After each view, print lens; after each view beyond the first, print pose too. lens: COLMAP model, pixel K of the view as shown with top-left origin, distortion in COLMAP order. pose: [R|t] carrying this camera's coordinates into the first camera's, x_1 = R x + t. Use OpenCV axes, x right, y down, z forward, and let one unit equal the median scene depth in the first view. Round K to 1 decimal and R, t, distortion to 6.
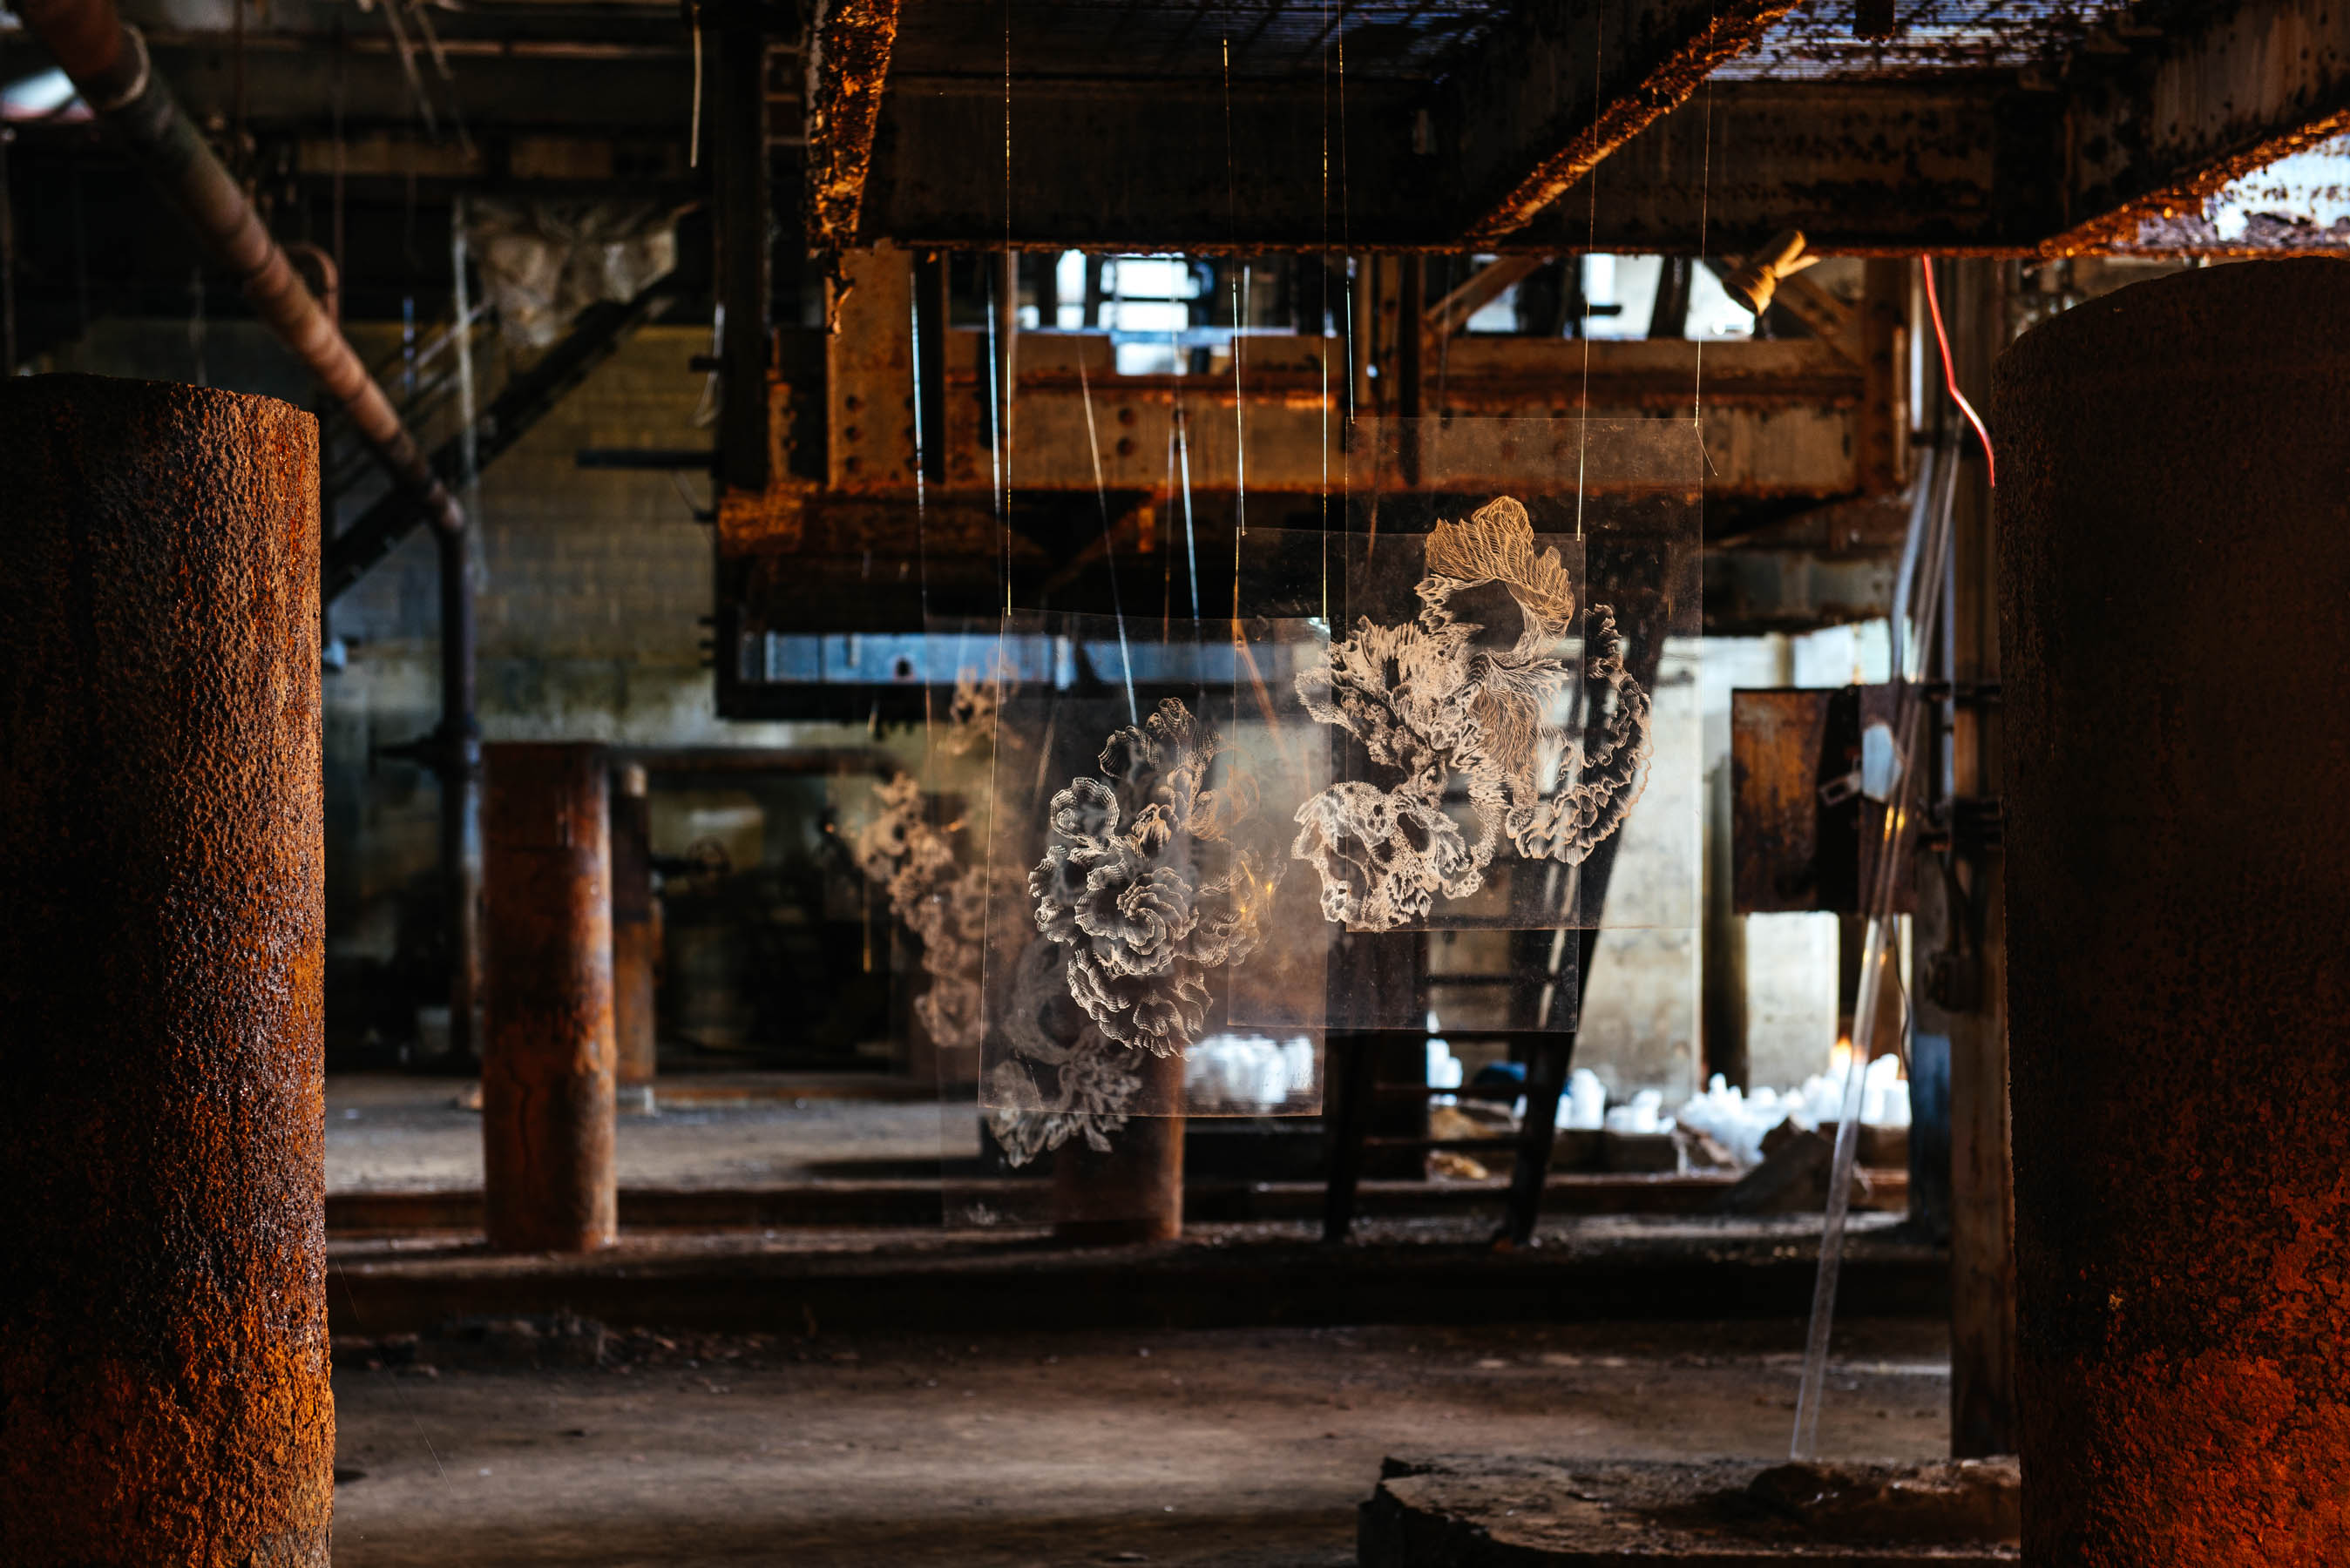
lens RADIAL K [[3529.5, 0, 1174.5], [0, 3529.5, 786.2], [0, 0, 1]] dist [0.001099, 0.000000]
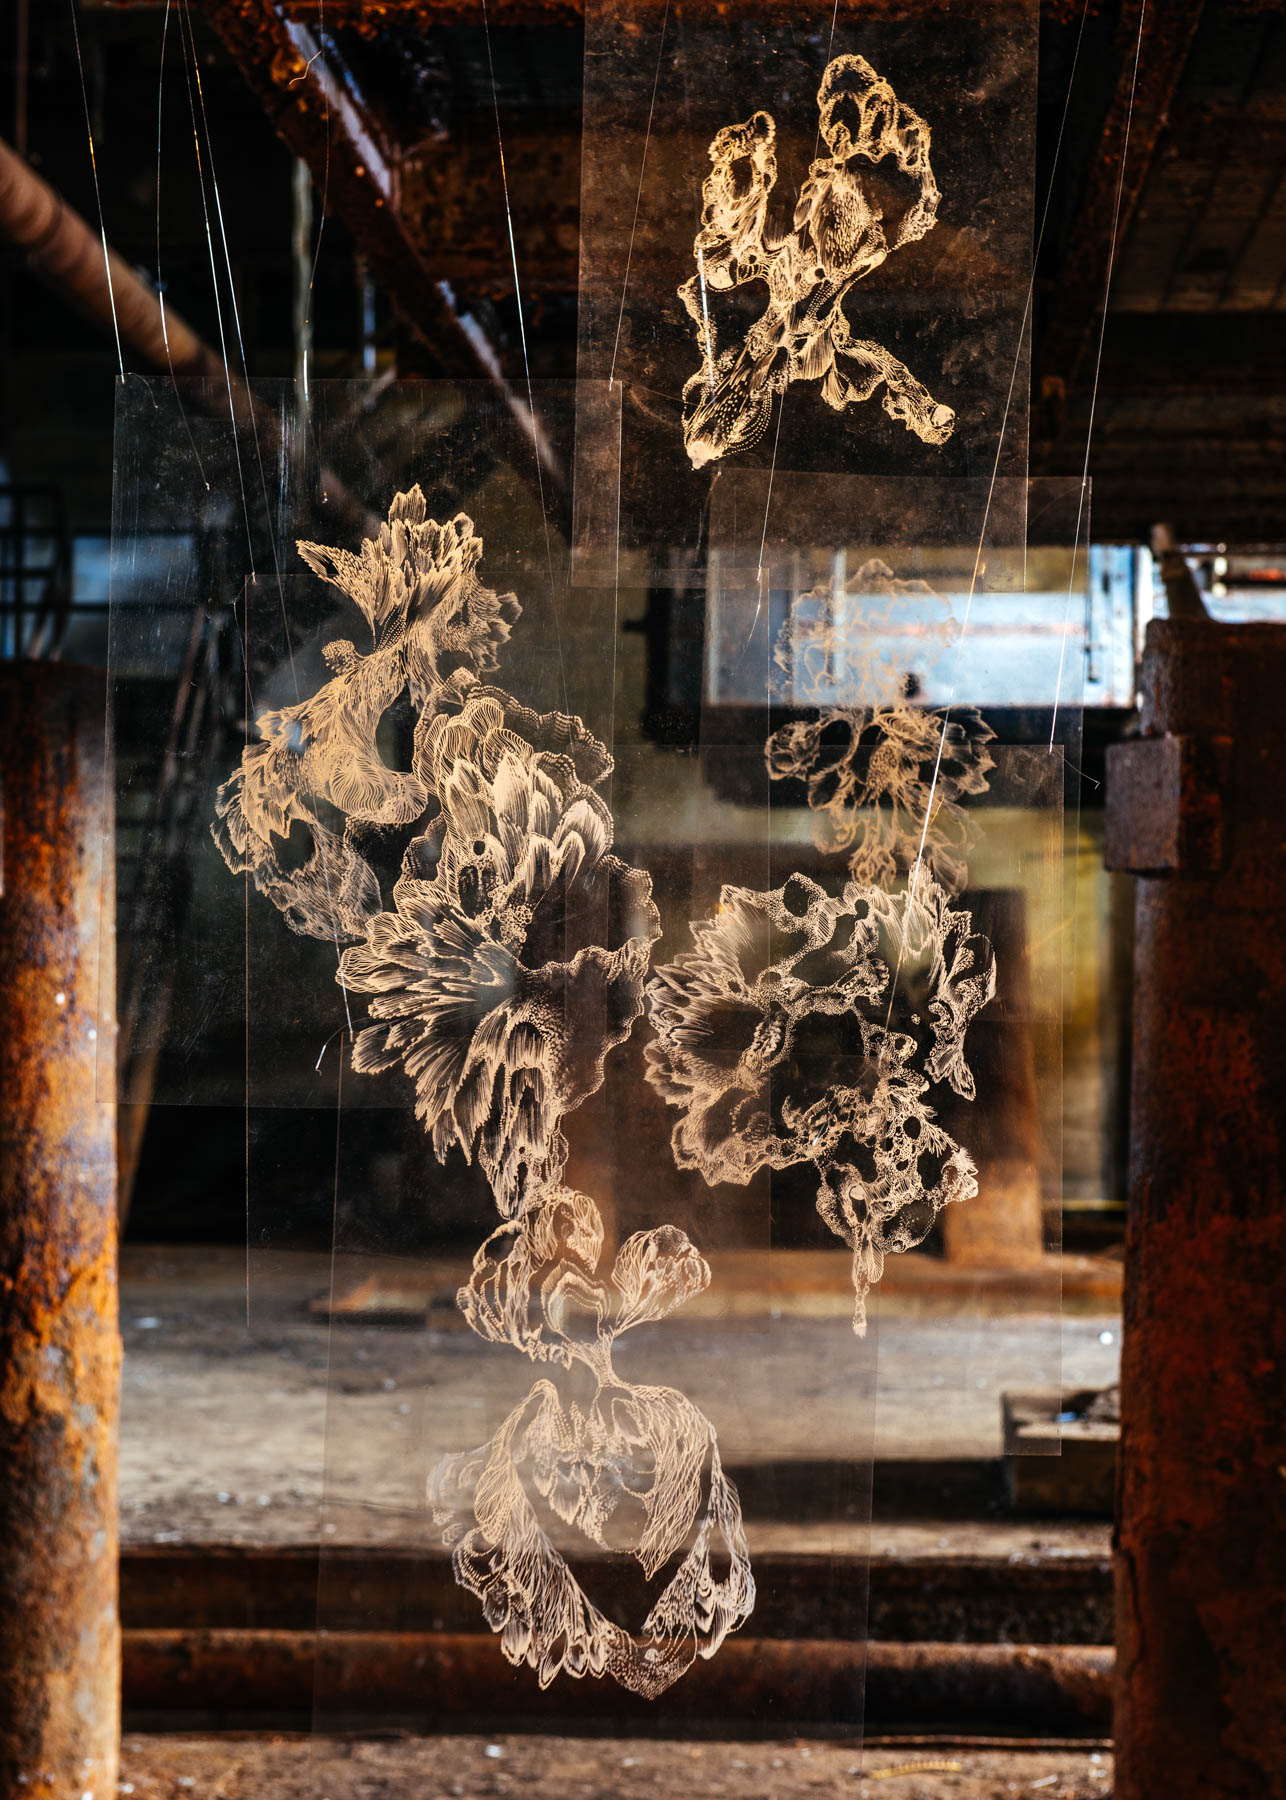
lens RADIAL K [[3921.0, 0, 582.9], [0, 3921.0, 981.4], [0, 0, 1]] dist [0.093775, 0.000000]
pose [[0.984574, 0.004144, -0.174919, -0.016863], [-0.000638, 0.999798, 0.020093, 0.020450], [0.174967, -0.019671, 0.984378, 0.626005]]
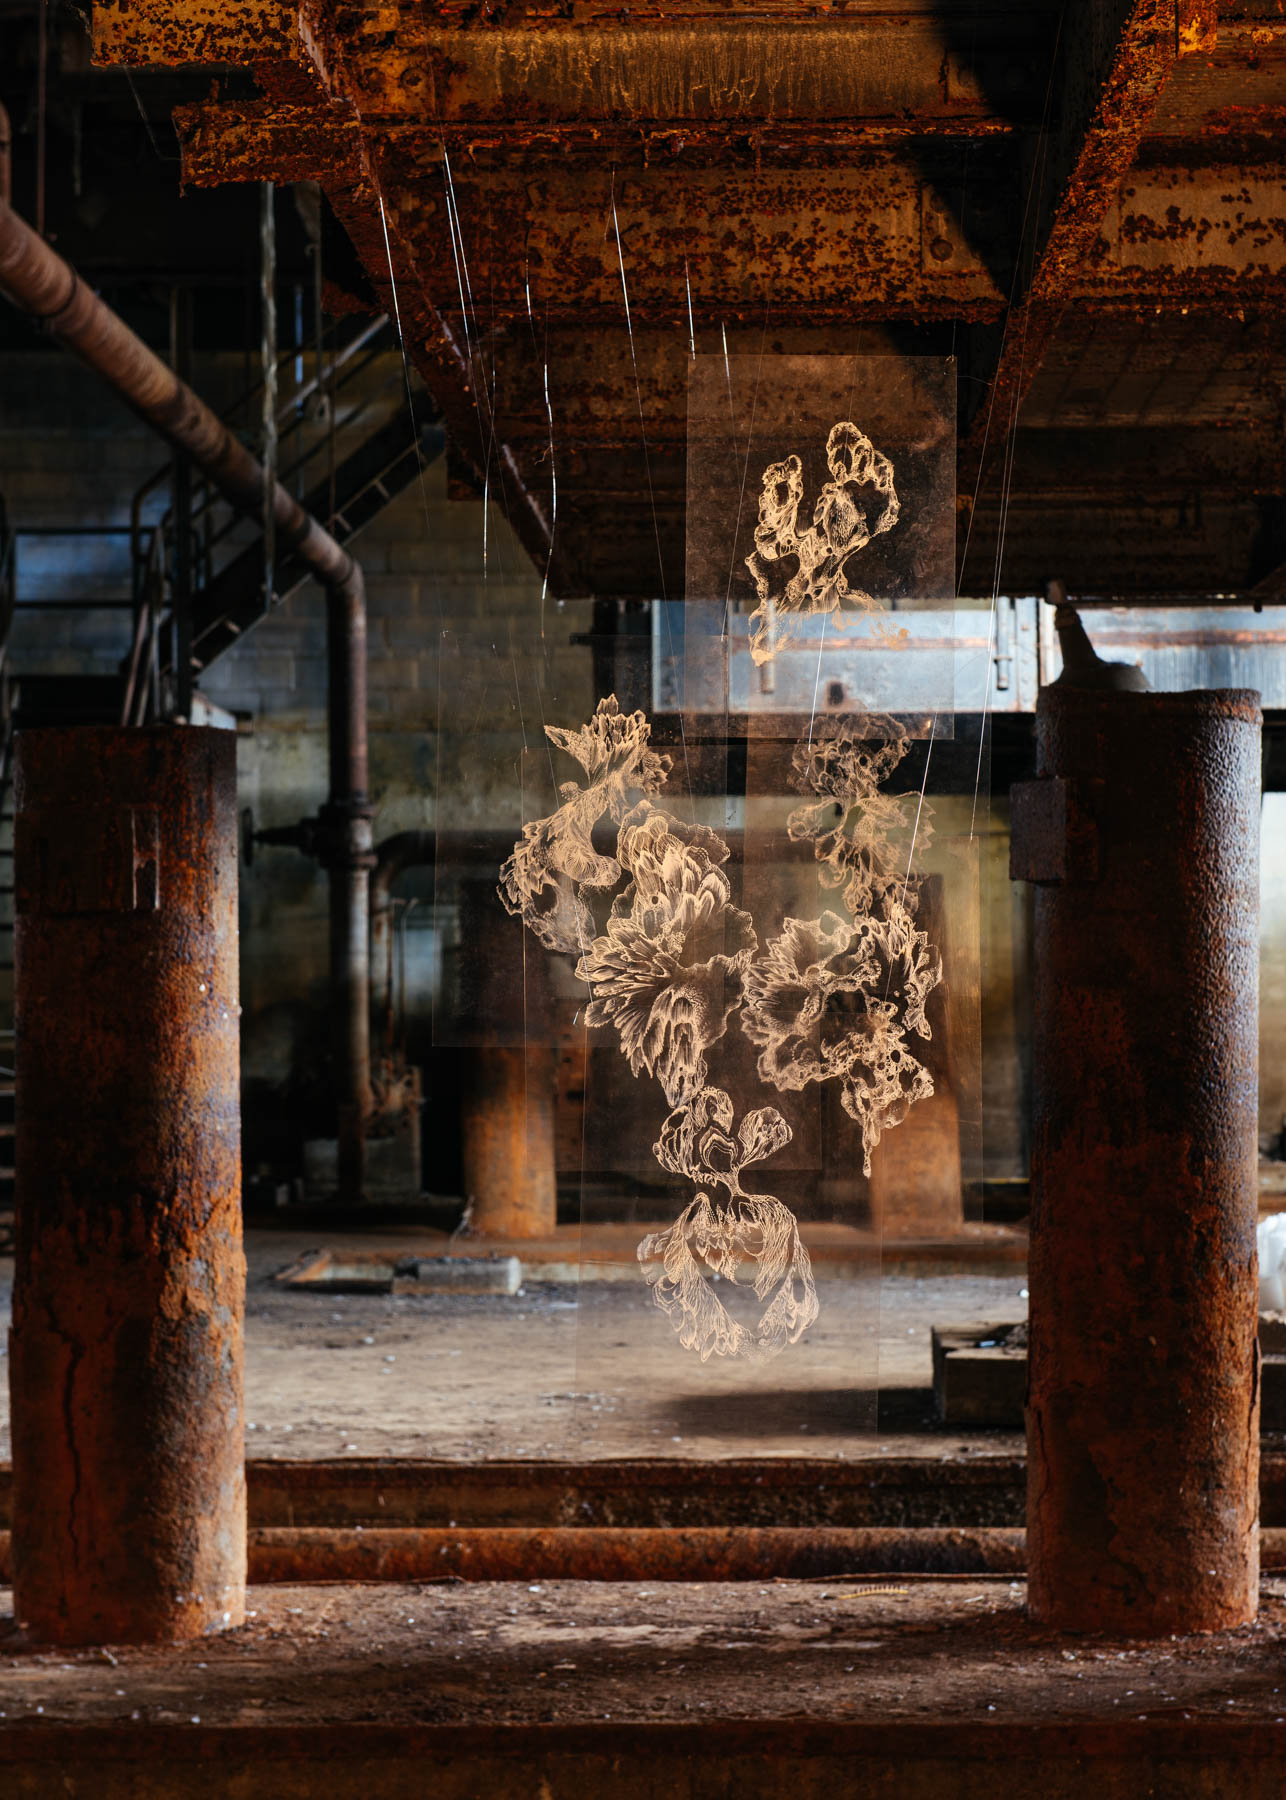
lens RADIAL K [[3921.0, 0, 658.5], [0, 3921.0, 739.6], [0, 0, 1]] dist [0.093775, 0.000000]
pose [[0.990814, -0.013304, -0.134576, -0.007672], [0.008385, 0.999278, -0.037049, 0.015957], [0.134972, 0.035581, 0.990210, 0.454531]]
